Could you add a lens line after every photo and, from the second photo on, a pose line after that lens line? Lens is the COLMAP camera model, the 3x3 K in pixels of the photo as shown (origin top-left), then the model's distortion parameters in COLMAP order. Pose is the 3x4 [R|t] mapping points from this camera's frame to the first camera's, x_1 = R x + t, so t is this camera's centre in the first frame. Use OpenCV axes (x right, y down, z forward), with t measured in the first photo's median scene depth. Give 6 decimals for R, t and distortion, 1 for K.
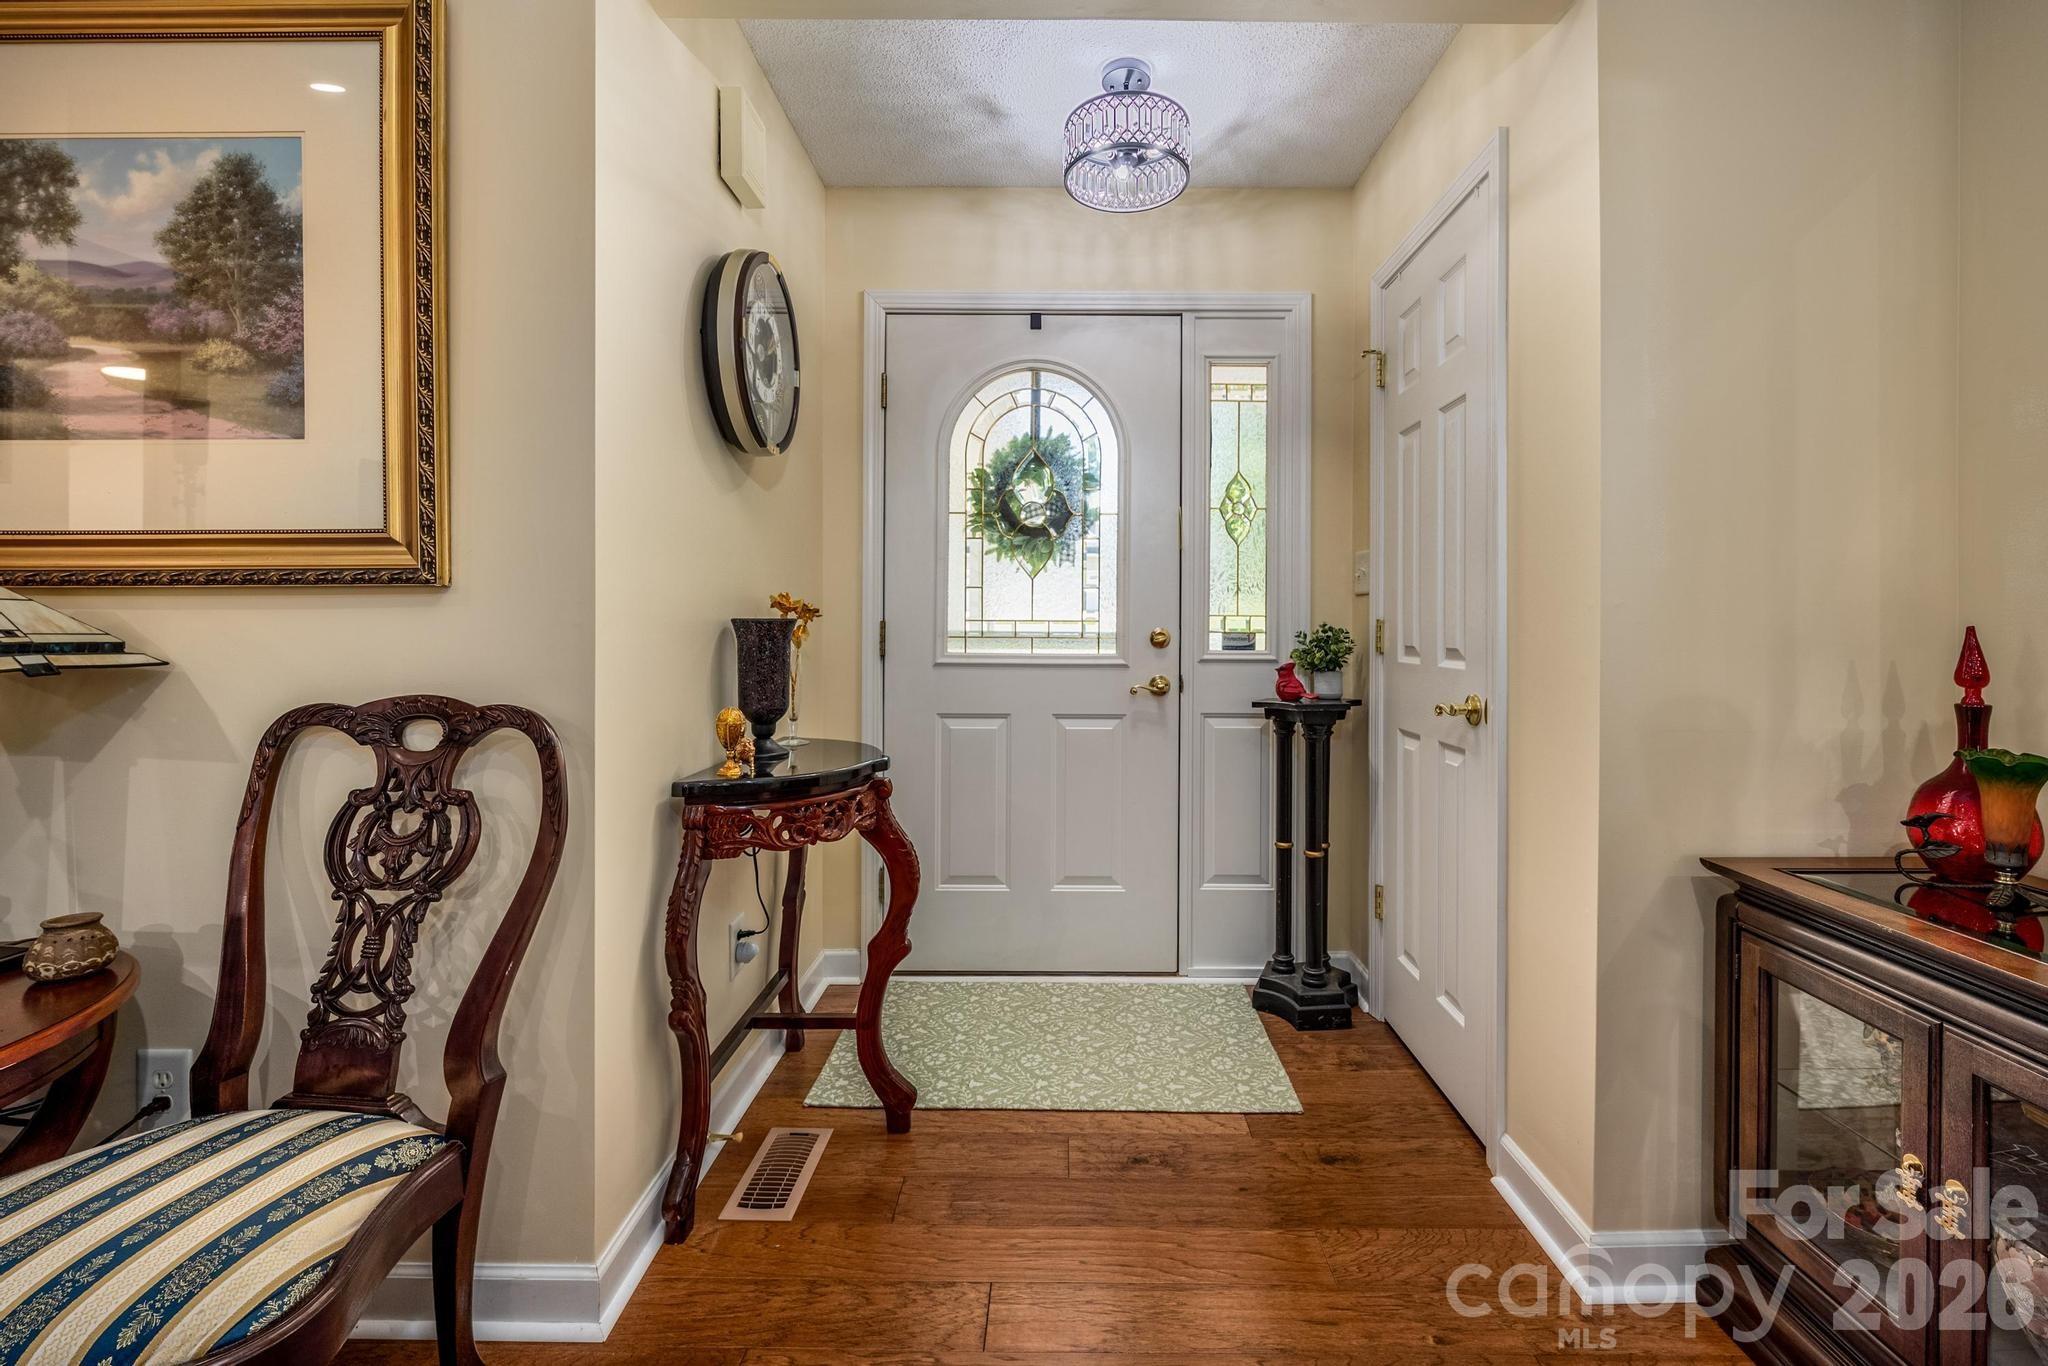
lens RADIAL K [[825.8, 0, 1068.5], [0, 825.8, 628.7], [0, 0, 1]] dist [-0.000265, 0.000023]
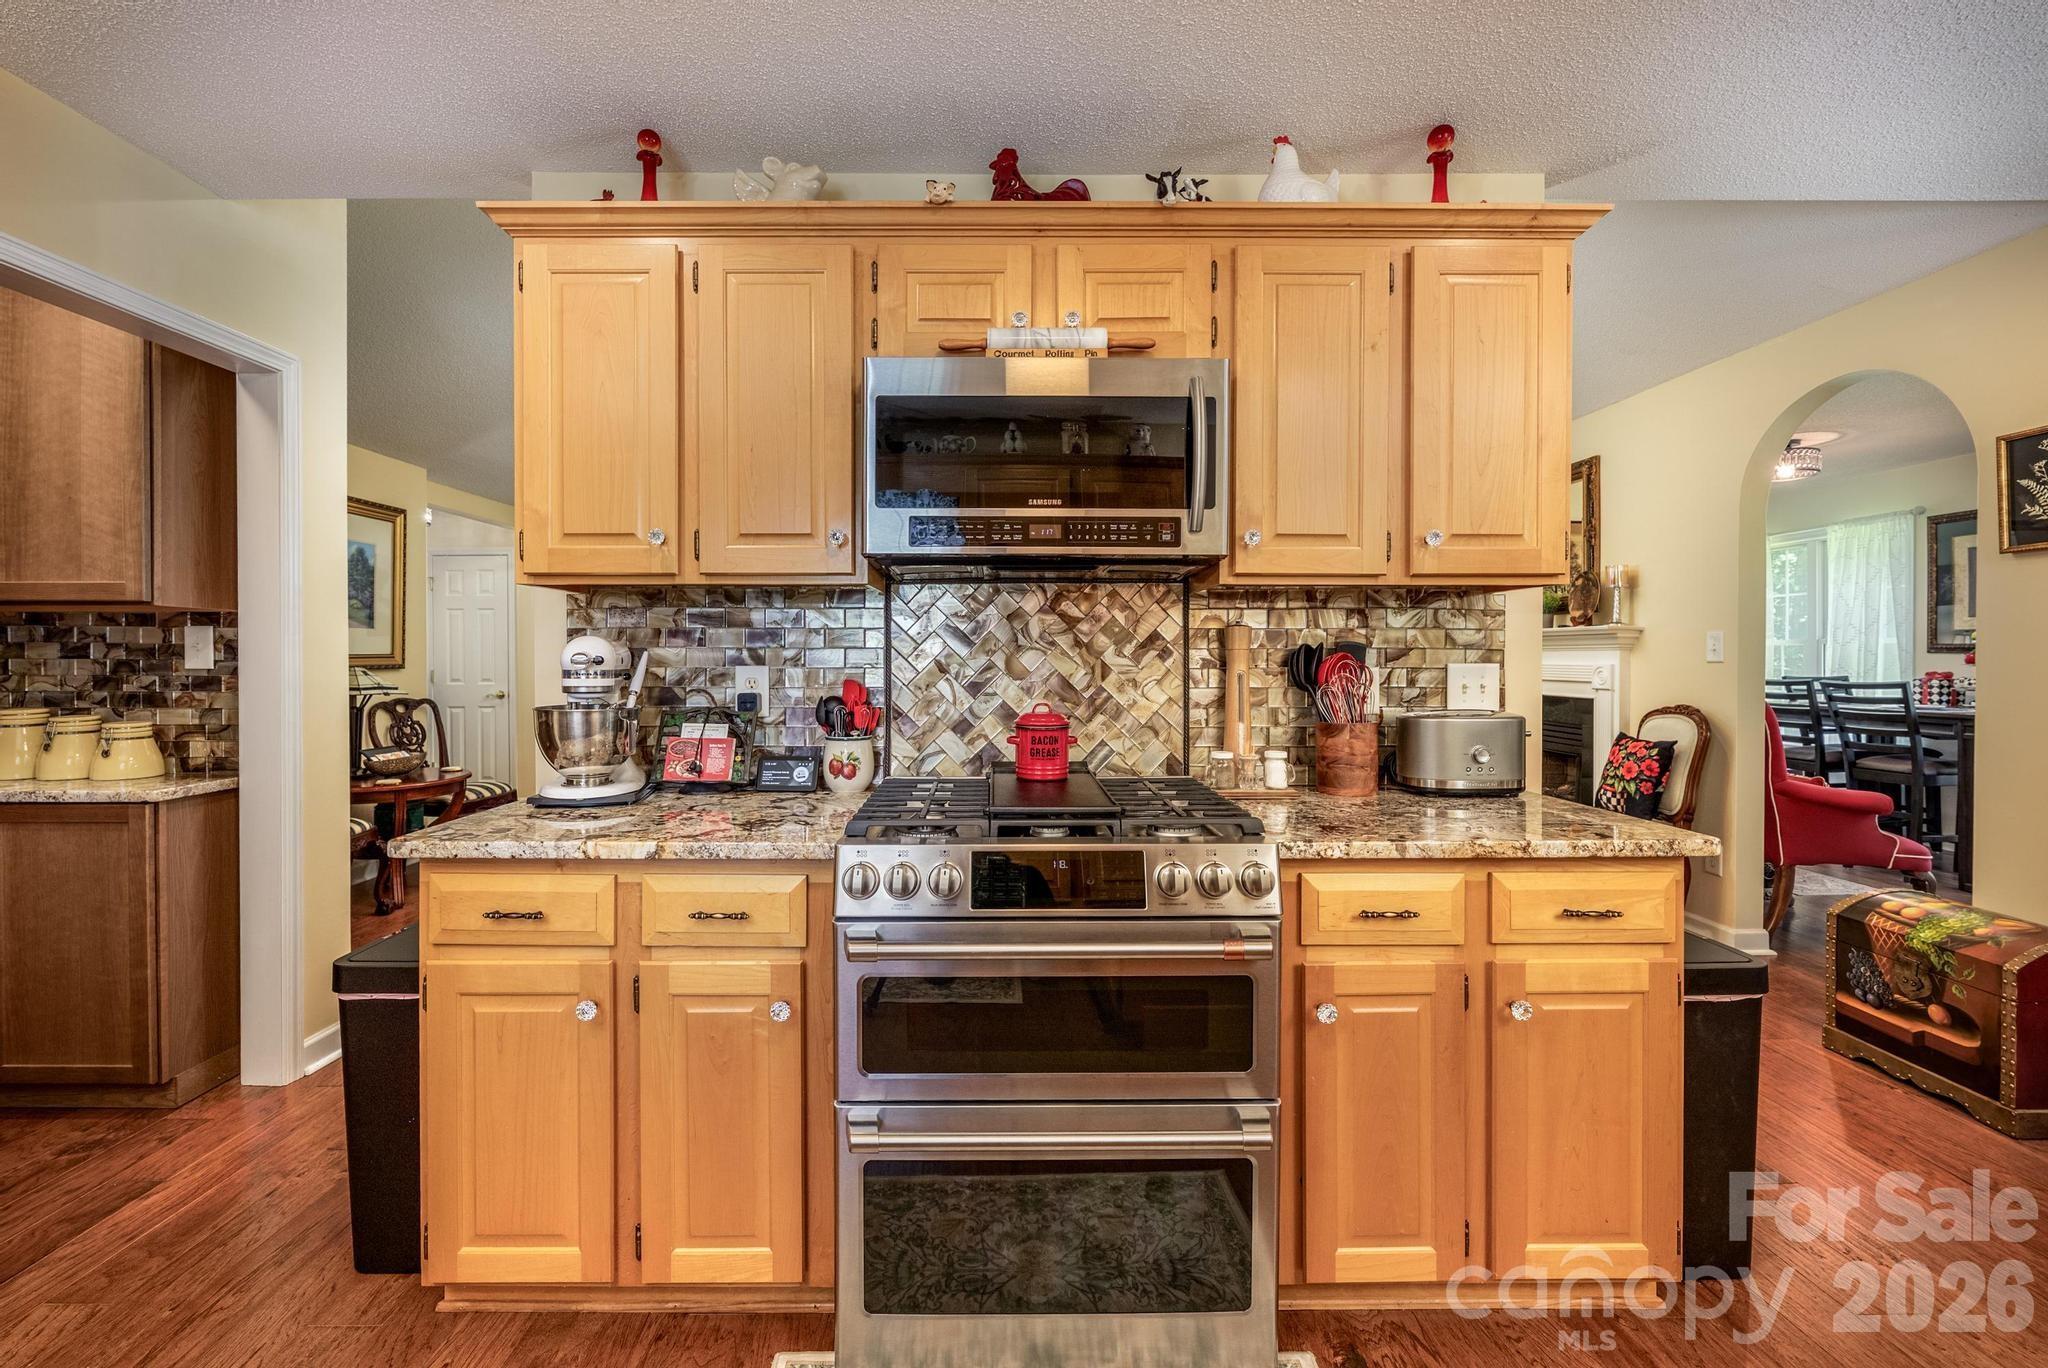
lens RADIAL K [[843.4, 0, 1014.1], [0, 843.4, 659.3], [0, 0, 1]] dist [-0.003165, -0.000474]
pose [[-0.025772, -0.006890, 0.999644, -3.884151], [0.009677, 0.999928, 0.007141, -0.079445], [-0.999621, 0.009858, -0.025704, -1.406527]]
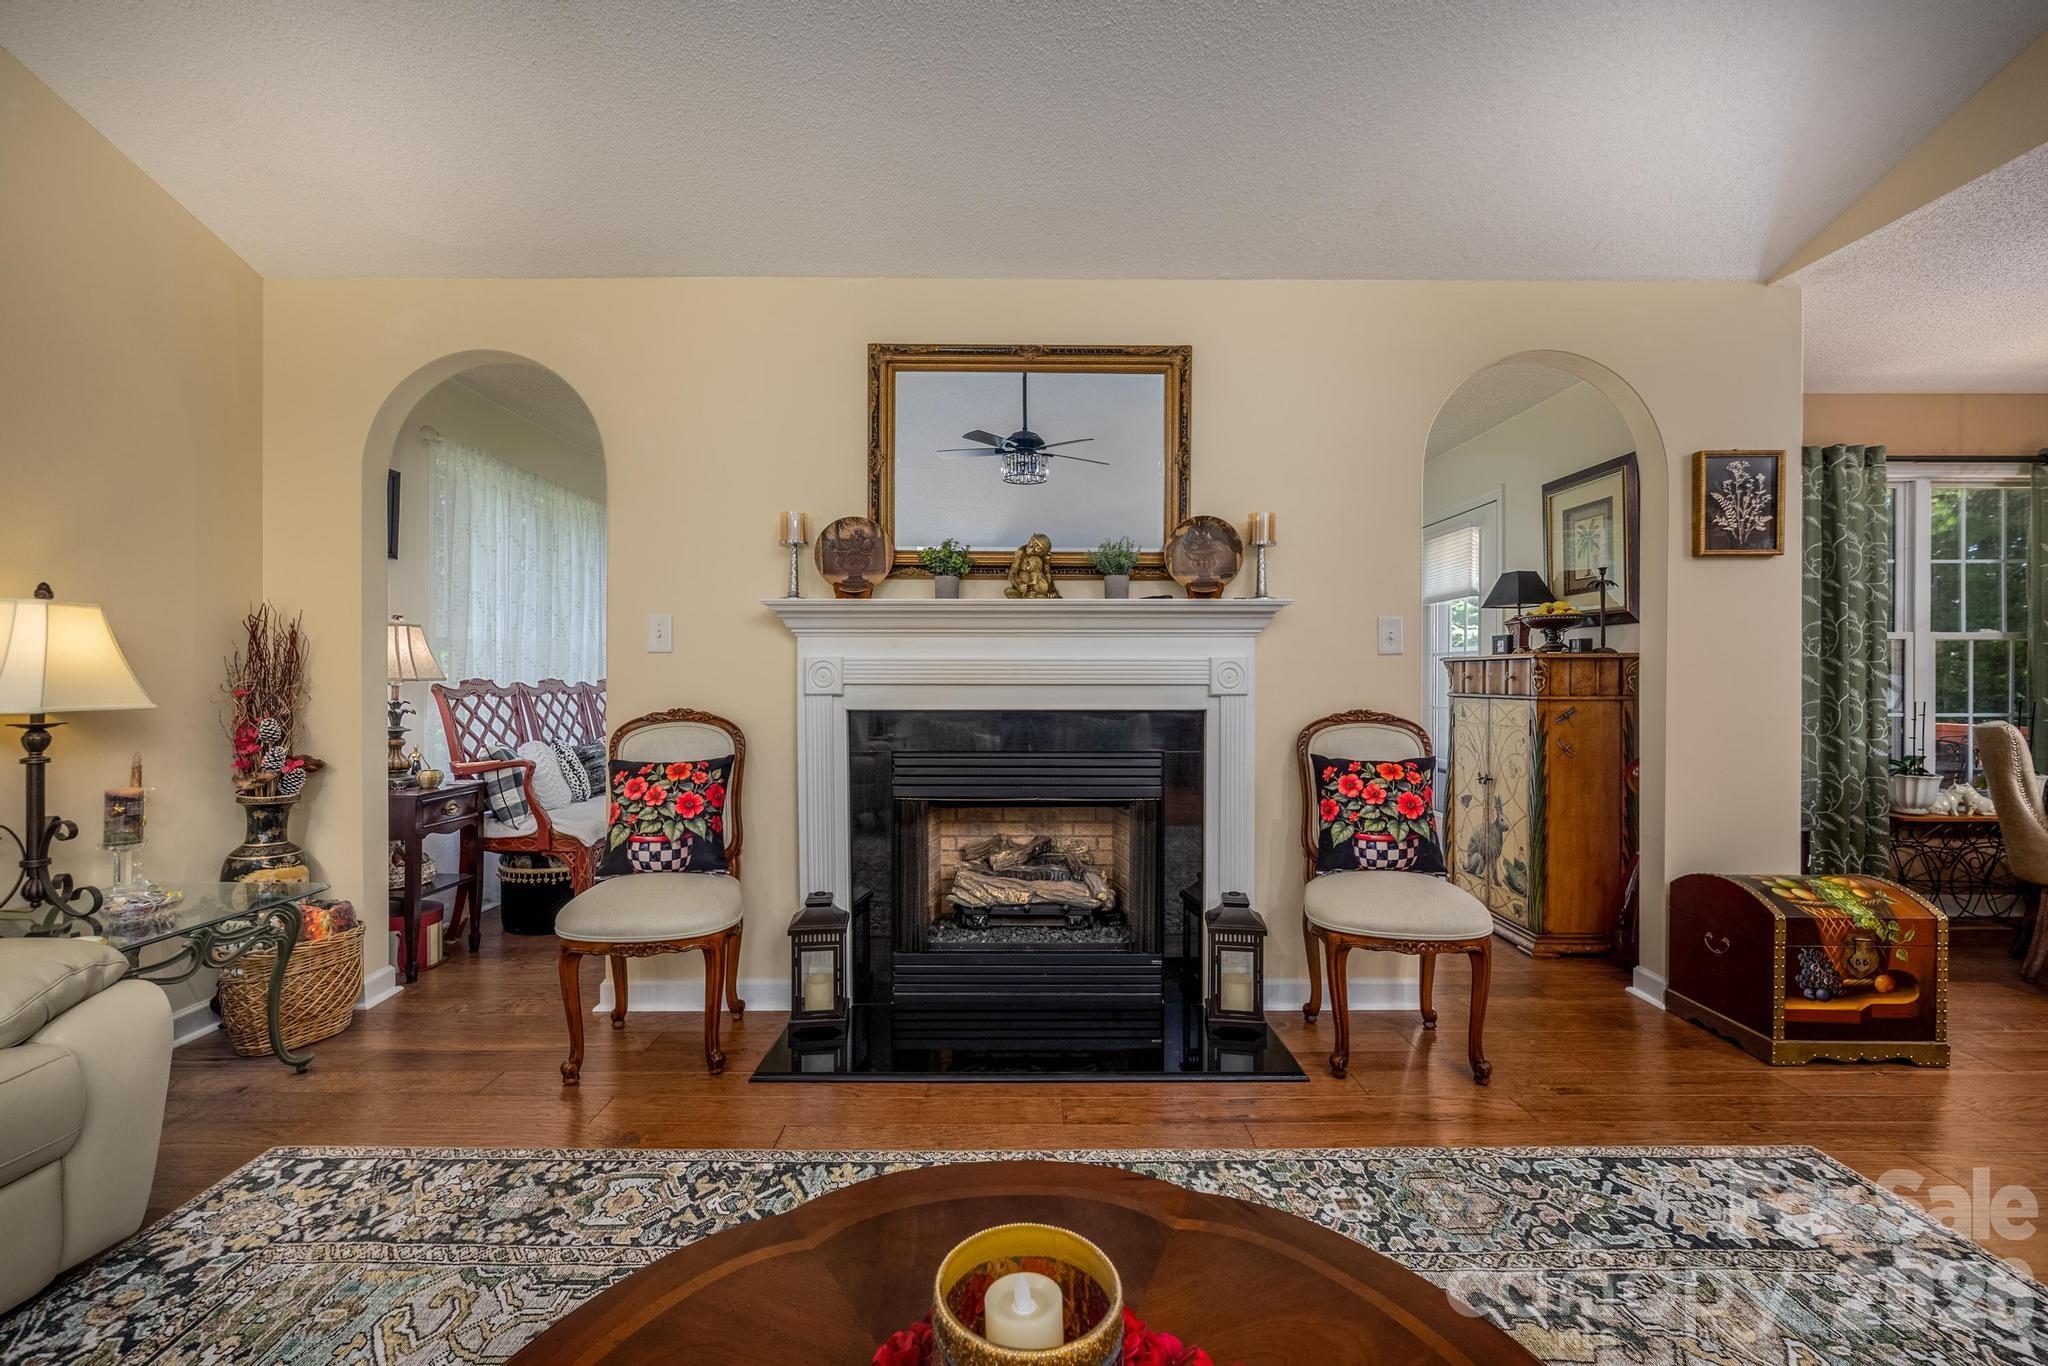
lens RADIAL K [[843.4, 0, 1023.2], [0, 843.4, 682.9], [0, 0, 1]] dist [-0.004826, -0.000052]
pose [[-0.999978, -0.003125, -0.005786, -0.718152], [-0.003198, 0.999914, 0.012716, 0.007523], [0.005746, 0.012735, -0.999902, -1.541231]]
